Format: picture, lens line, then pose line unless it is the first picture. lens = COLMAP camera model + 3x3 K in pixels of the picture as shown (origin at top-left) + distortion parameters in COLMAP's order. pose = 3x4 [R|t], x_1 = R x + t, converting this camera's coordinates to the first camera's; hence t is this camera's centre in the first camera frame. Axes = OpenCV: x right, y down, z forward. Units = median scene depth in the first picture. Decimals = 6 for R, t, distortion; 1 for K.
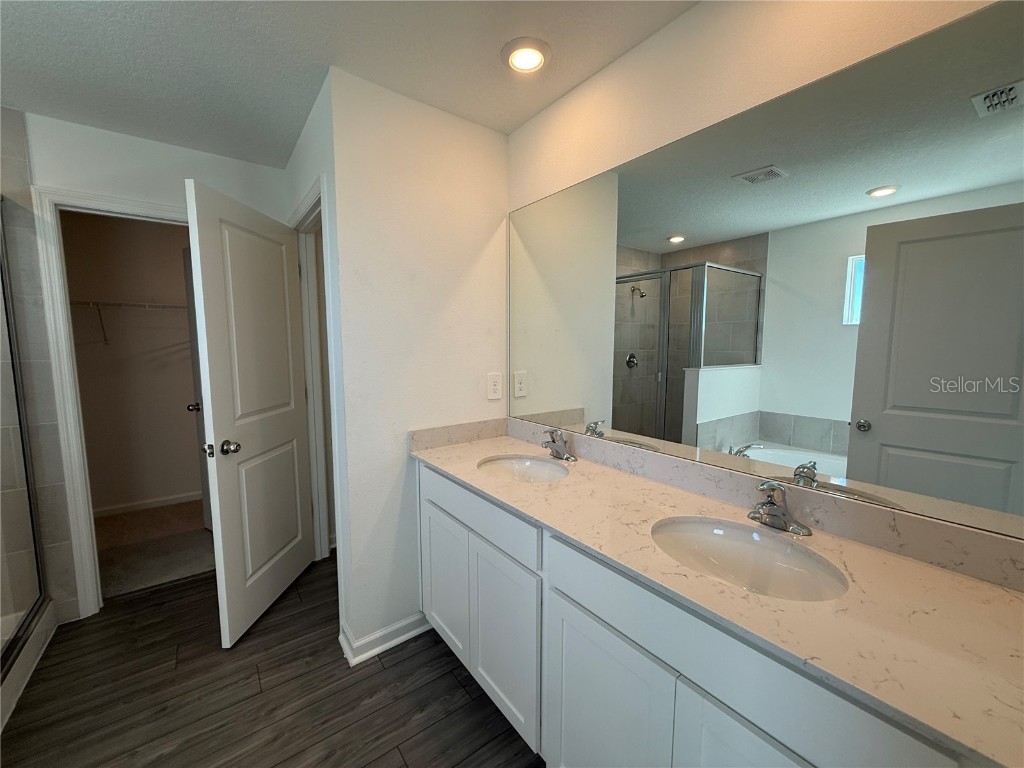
lens RADIAL K [[410.6, 0, 511.6], [0, 410.6, 383.9], [0, 0, 1]] dist [-0.001887, -0.000260]
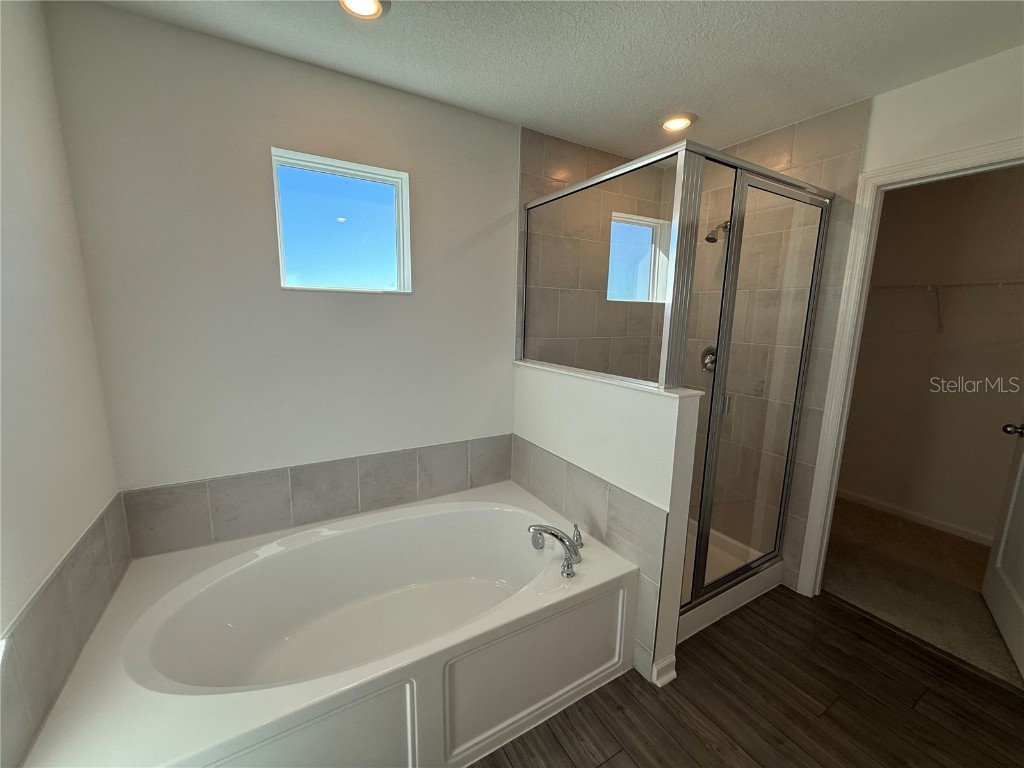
lens RADIAL K [[410.6, 0, 510.1], [0, 410.6, 380.4], [0, 0, 1]] dist [-0.001887, -0.000260]
pose [[-0.116242, 0.166983, -0.979083, -0.015005], [-0.117718, 0.976502, 0.180519, -0.071682], [0.986220, 0.136240, -0.093854, 0.306554]]
